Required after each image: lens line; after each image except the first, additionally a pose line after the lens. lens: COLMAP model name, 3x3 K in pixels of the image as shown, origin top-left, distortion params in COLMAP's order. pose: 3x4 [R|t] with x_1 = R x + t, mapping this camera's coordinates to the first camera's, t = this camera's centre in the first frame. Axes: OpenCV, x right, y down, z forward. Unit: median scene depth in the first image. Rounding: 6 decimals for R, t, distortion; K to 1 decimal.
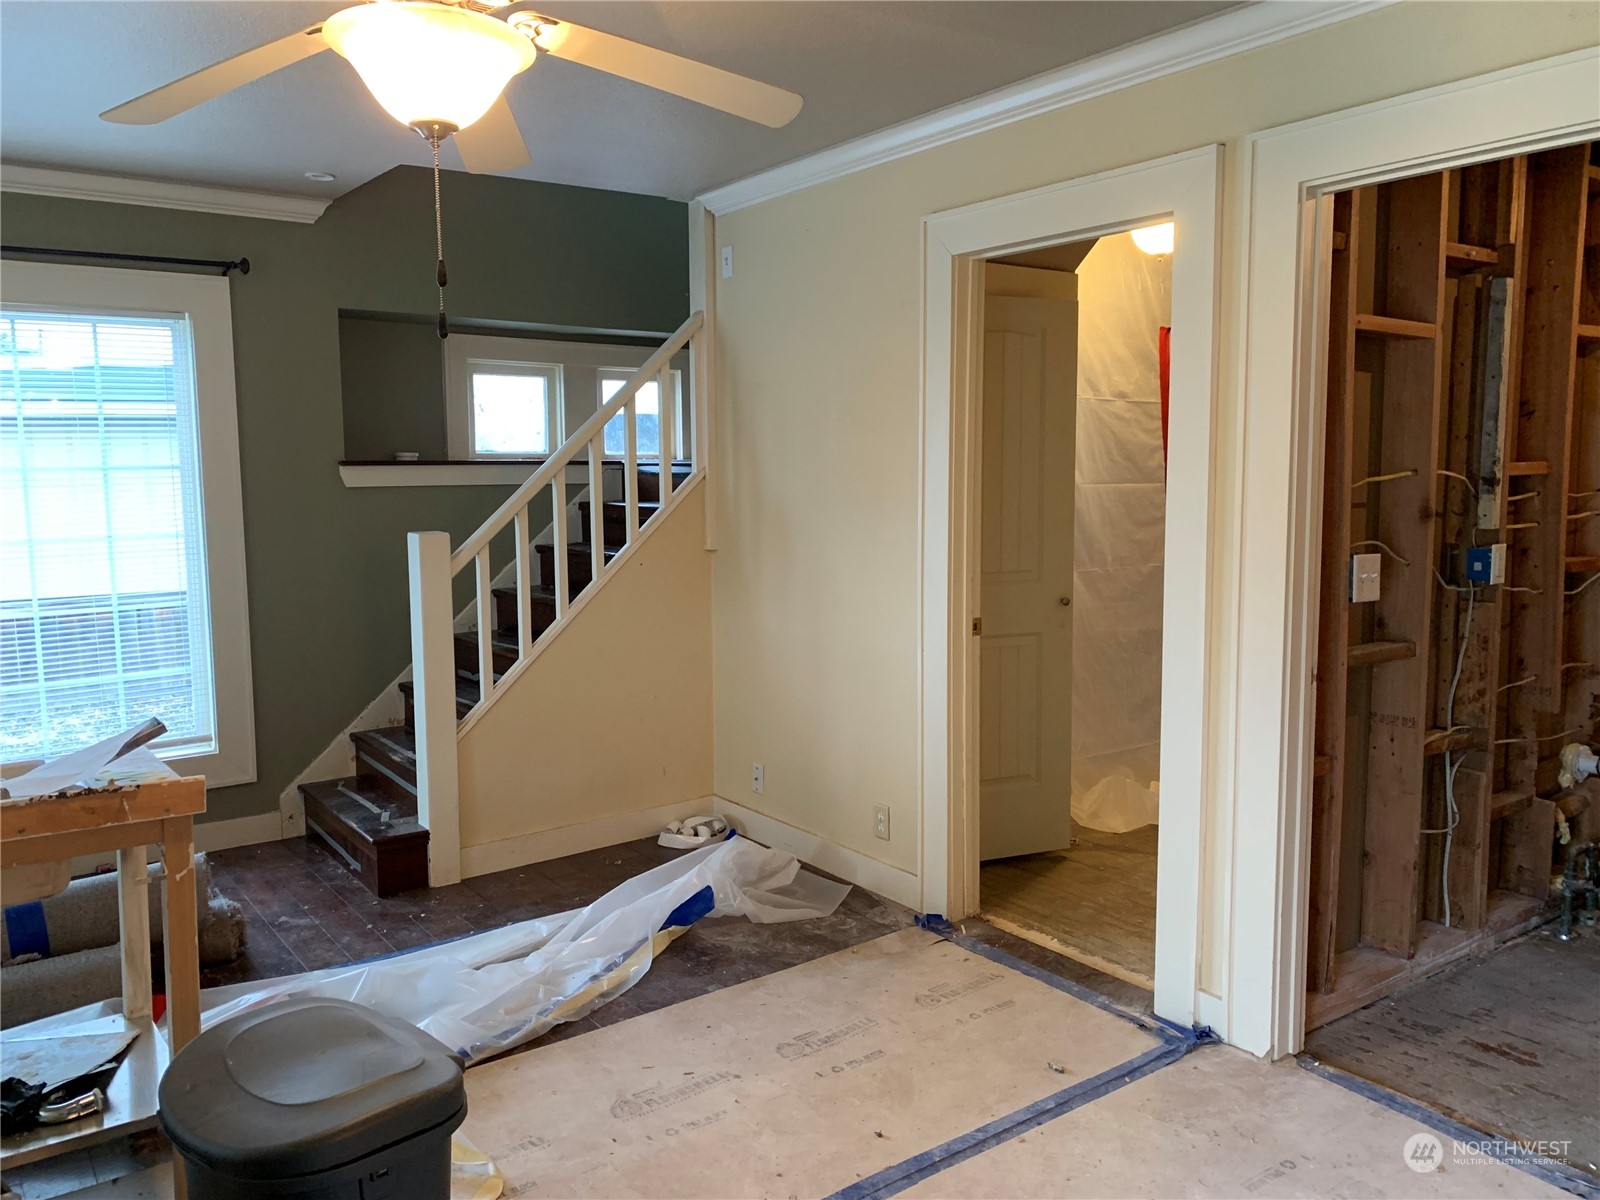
lens RADIAL K [[1212.8, 0, 800.0], [0, 1212.8, 600.0], [0, 0, 1]] dist [0.004885, -0.001977]
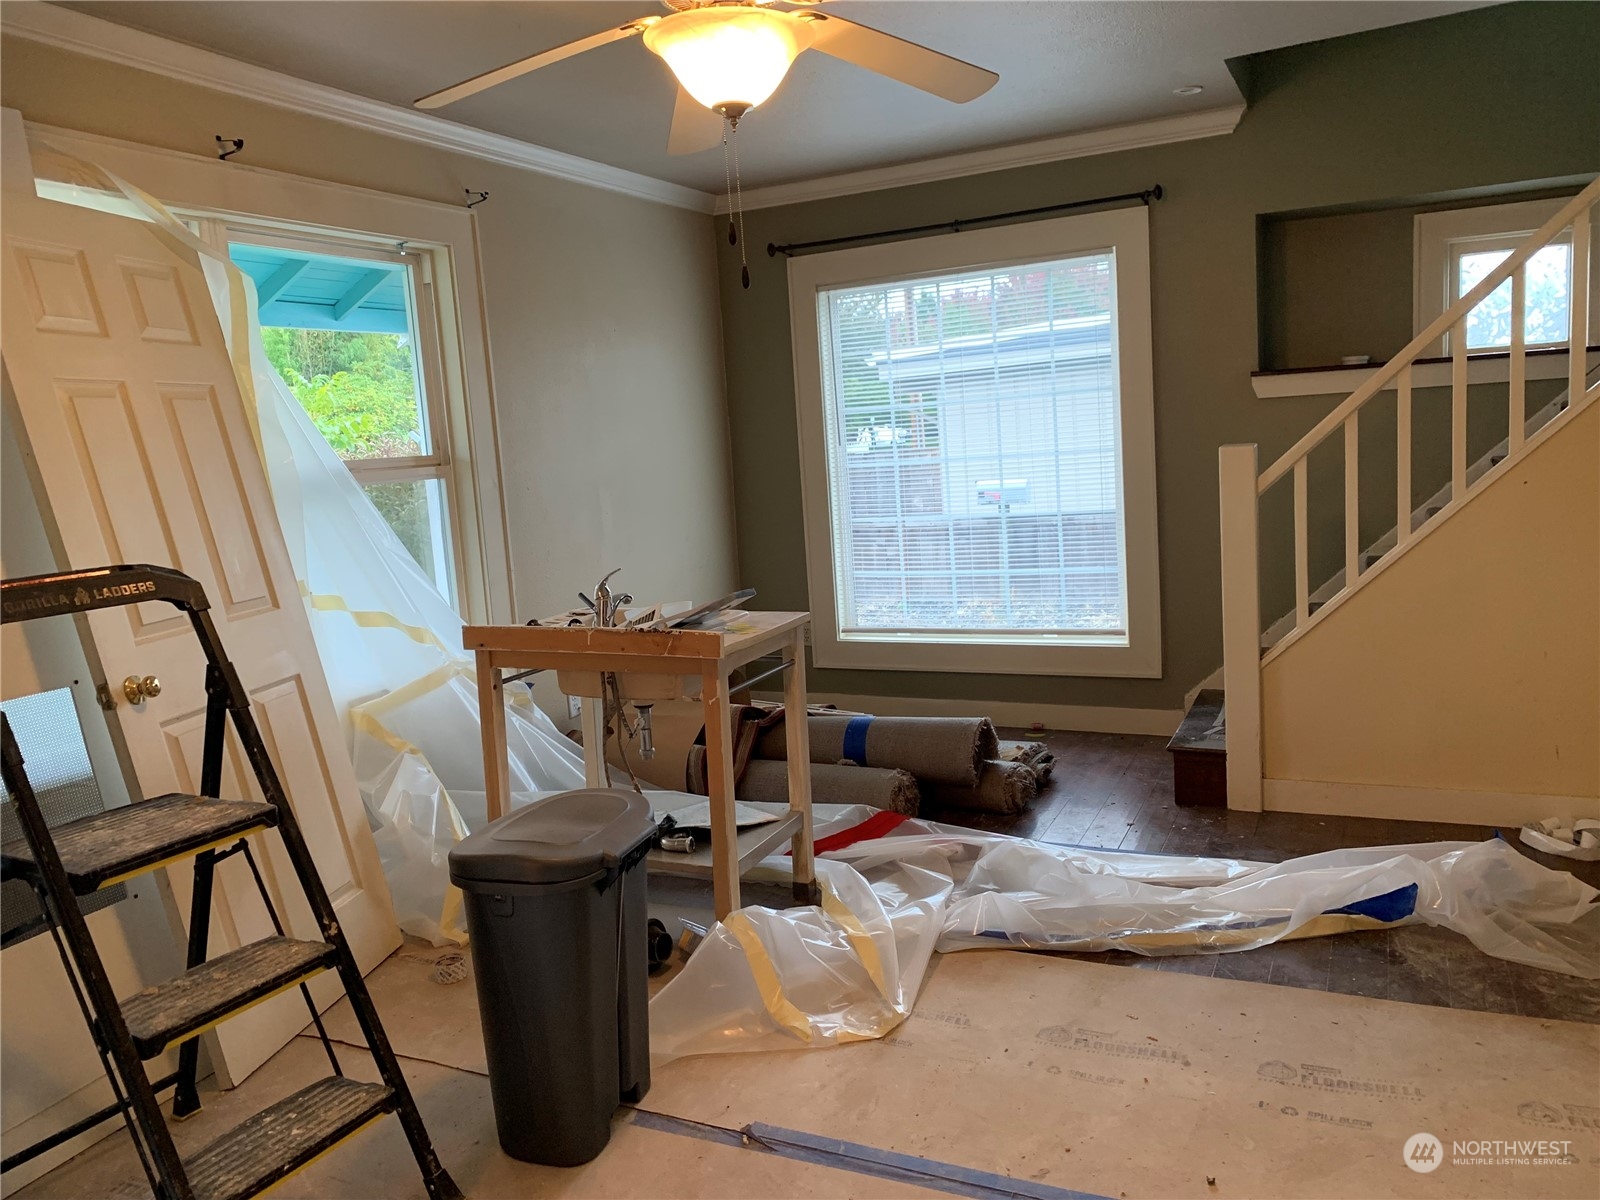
lens RADIAL K [[1233.4, 0, 800.0], [0, 1233.4, 600.0], [0, 0, 1]] dist [0.002781, 0.002844]
pose [[0.469145, 0.104357, -0.876934, 0.397381], [-0.039639, 0.994481, 0.097139, -0.015091], [0.882231, -0.010811, 0.470692, 0.228217]]
